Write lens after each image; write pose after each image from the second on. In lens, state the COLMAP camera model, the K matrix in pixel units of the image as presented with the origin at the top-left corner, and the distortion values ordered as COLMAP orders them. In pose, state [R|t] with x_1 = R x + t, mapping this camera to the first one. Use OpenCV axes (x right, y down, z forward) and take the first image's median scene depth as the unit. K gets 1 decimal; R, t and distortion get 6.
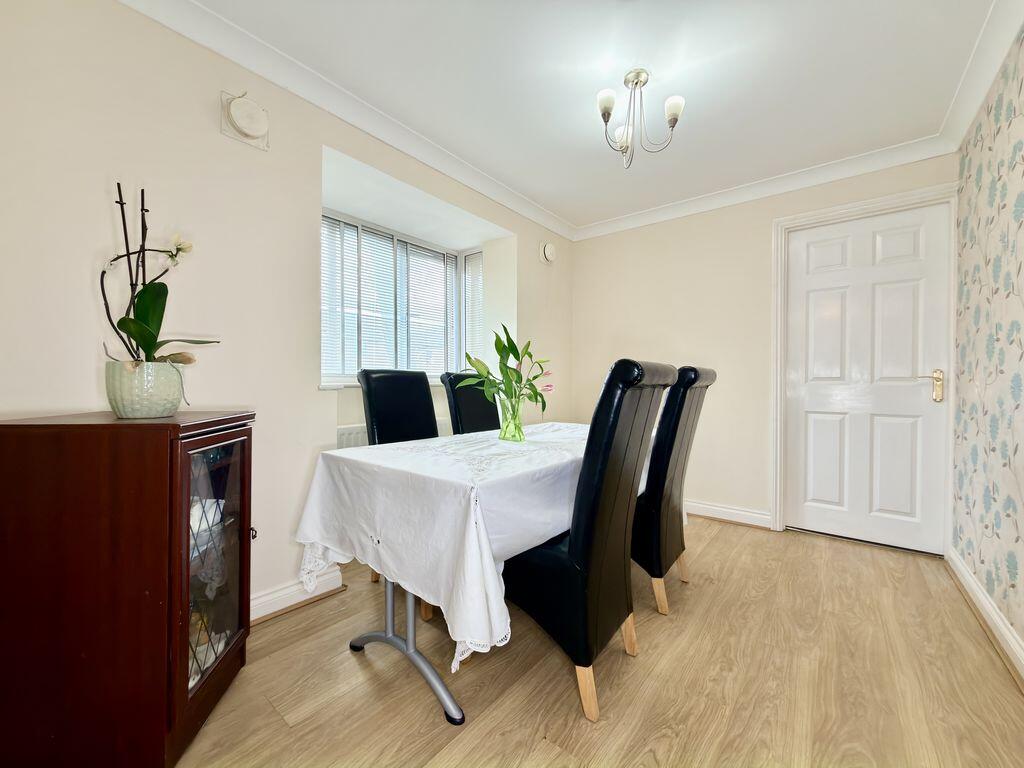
lens RADIAL K [[408.5, 0, 513.8], [0, 408.5, 385.6], [0, 0, 1]] dist [-0.001618, 0.000348]
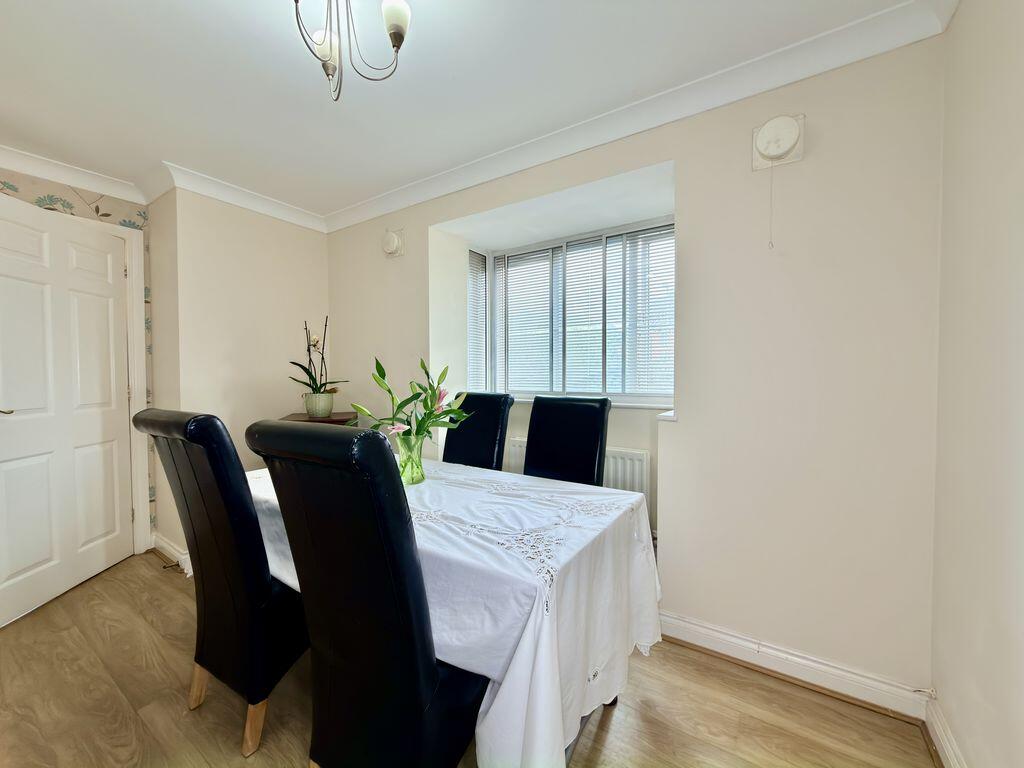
lens RADIAL K [[408.5, 0, 513.8], [0, 408.5, 385.6], [0, 0, 1]] dist [-0.001618, 0.000348]
pose [[0.088648, 0.026551, -0.995709, 0.718738], [-0.007207, 0.999636, 0.026014, -0.085320], [0.996037, 0.004870, 0.088807, 0.967977]]
